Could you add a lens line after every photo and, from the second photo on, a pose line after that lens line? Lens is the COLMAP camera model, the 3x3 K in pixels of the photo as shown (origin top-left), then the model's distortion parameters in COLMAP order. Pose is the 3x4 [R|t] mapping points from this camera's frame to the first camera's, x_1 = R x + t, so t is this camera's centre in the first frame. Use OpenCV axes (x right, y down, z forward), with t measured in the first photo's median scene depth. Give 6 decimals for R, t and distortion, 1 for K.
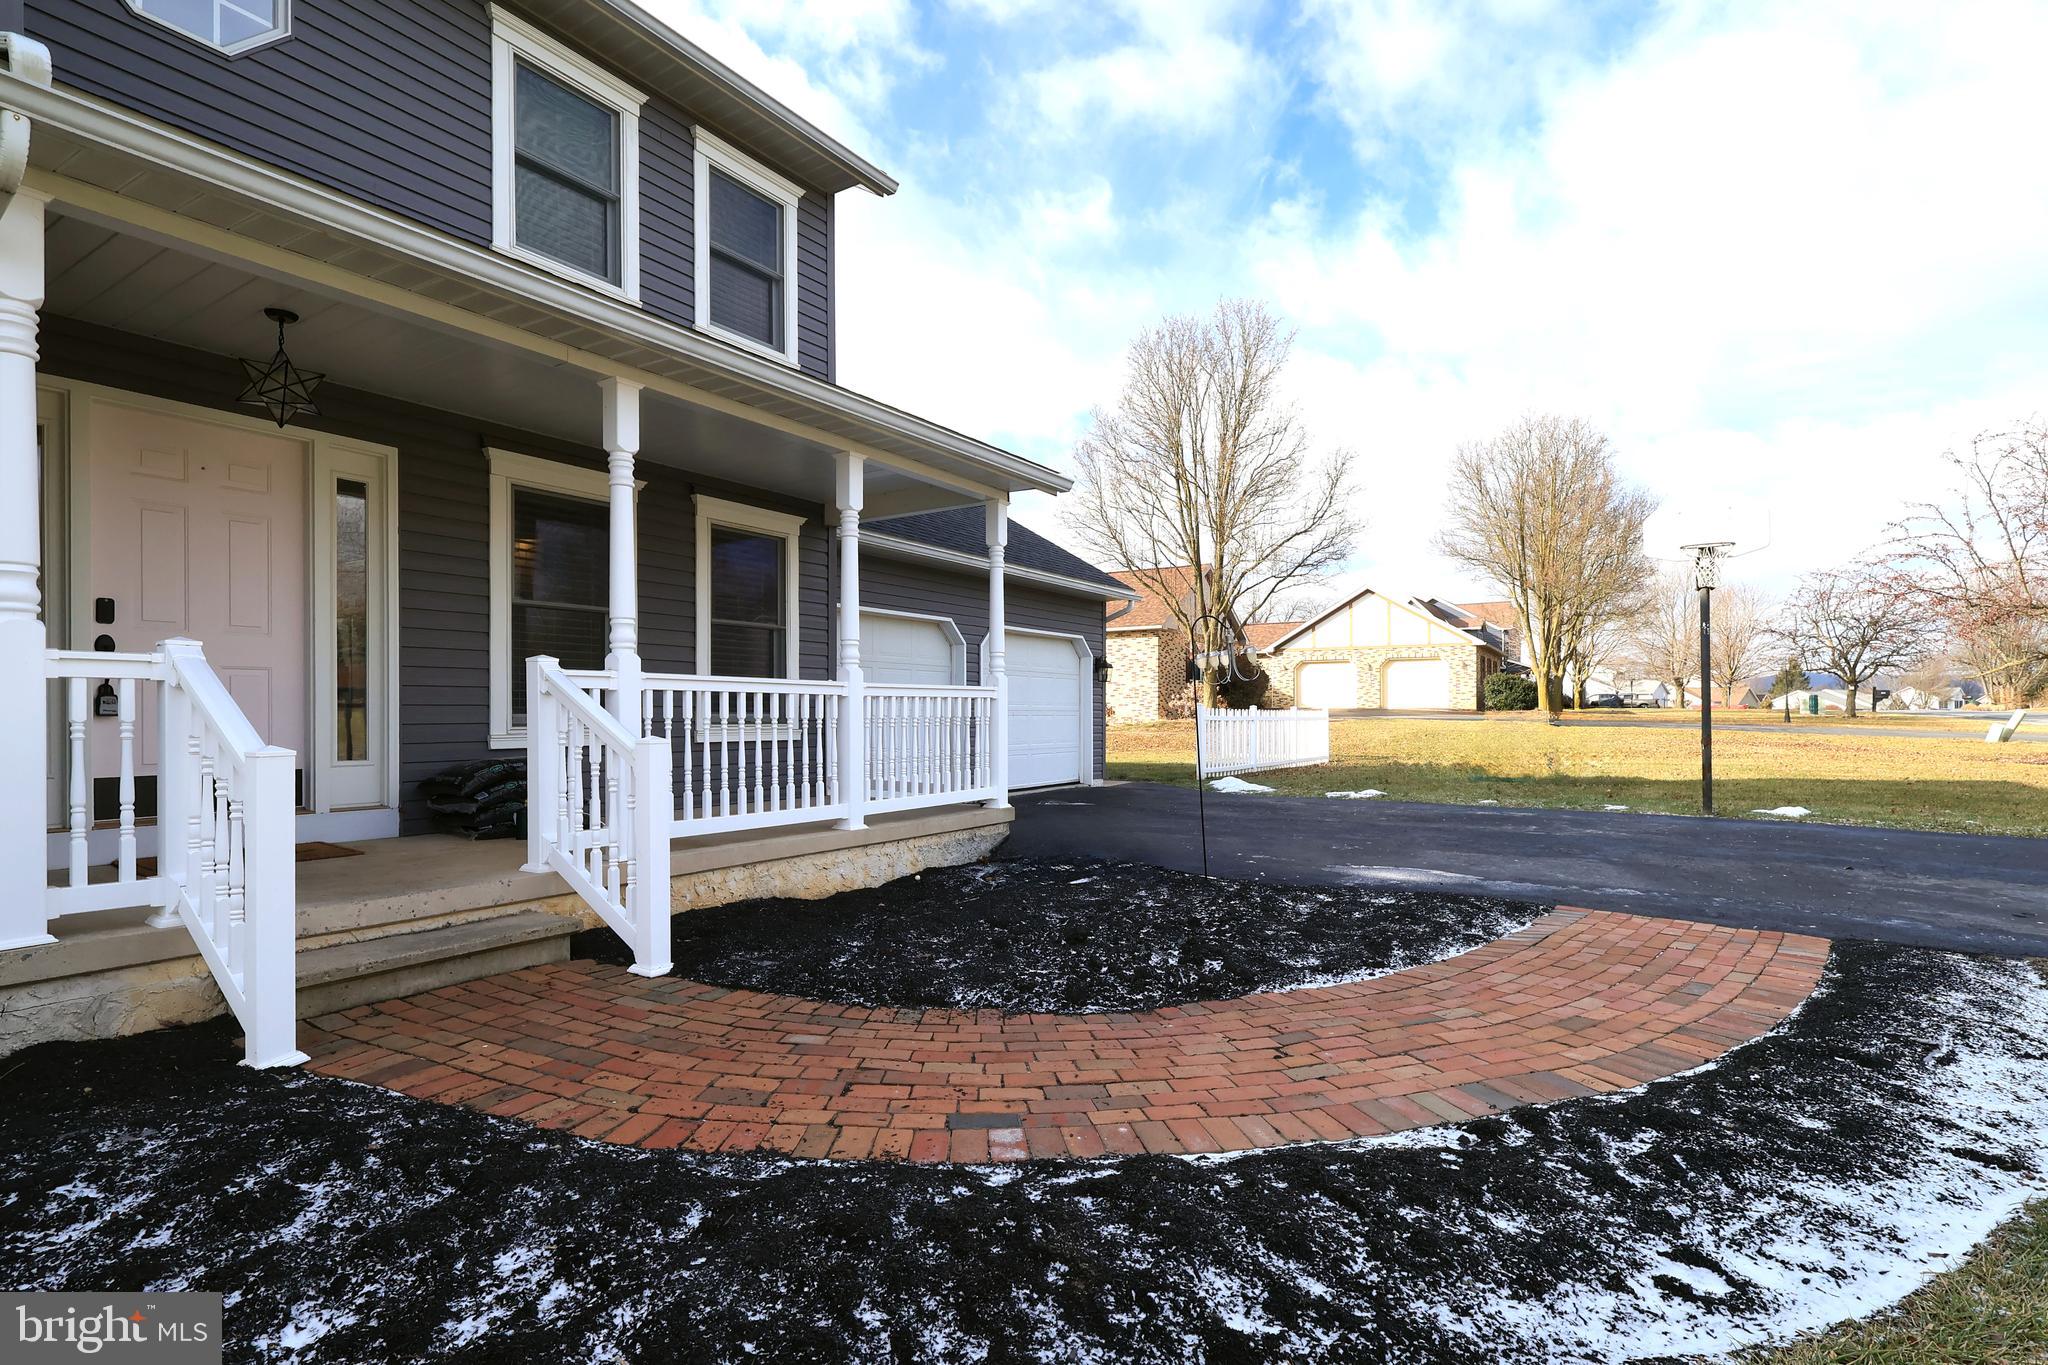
lens RADIAL K [[977.4, 0, 1017.3], [0, 977.4, 697.7], [0, 0, 1]] dist [0.001527, 0.000480]
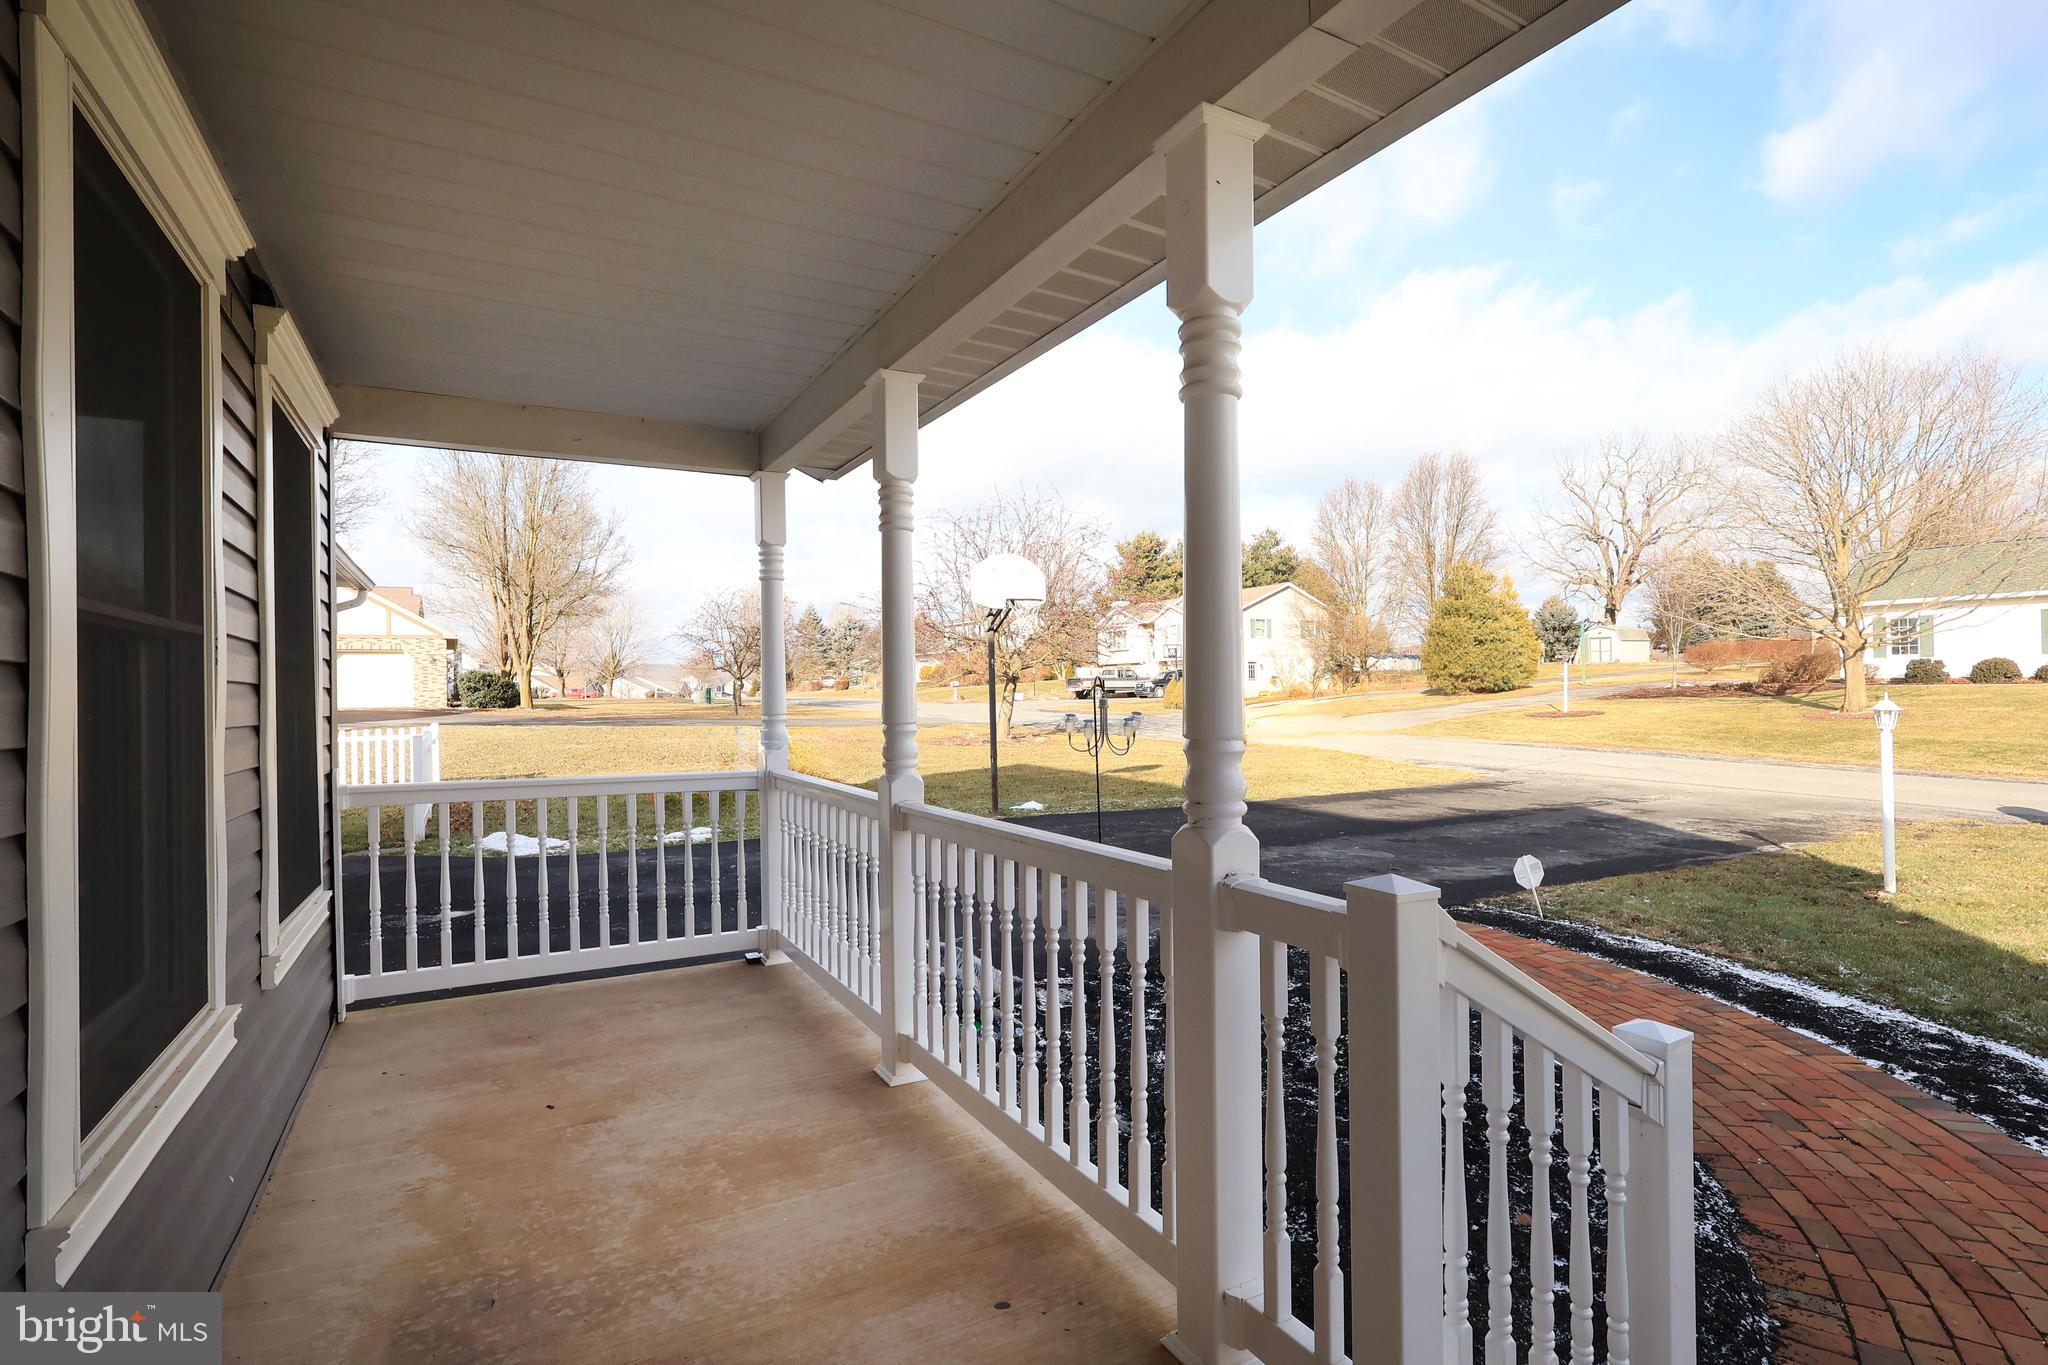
lens RADIAL K [[977.4, 0, 1014.8], [0, 977.4, 683.0], [0, 0, 1]] dist [0.001527, 0.000480]
pose [[0.478146, 0.000277, 0.878281, -0.988465], [0.001336, 0.999999, -0.001042, -0.127337], [-0.878280, 0.001672, 0.478144, 1.125504]]
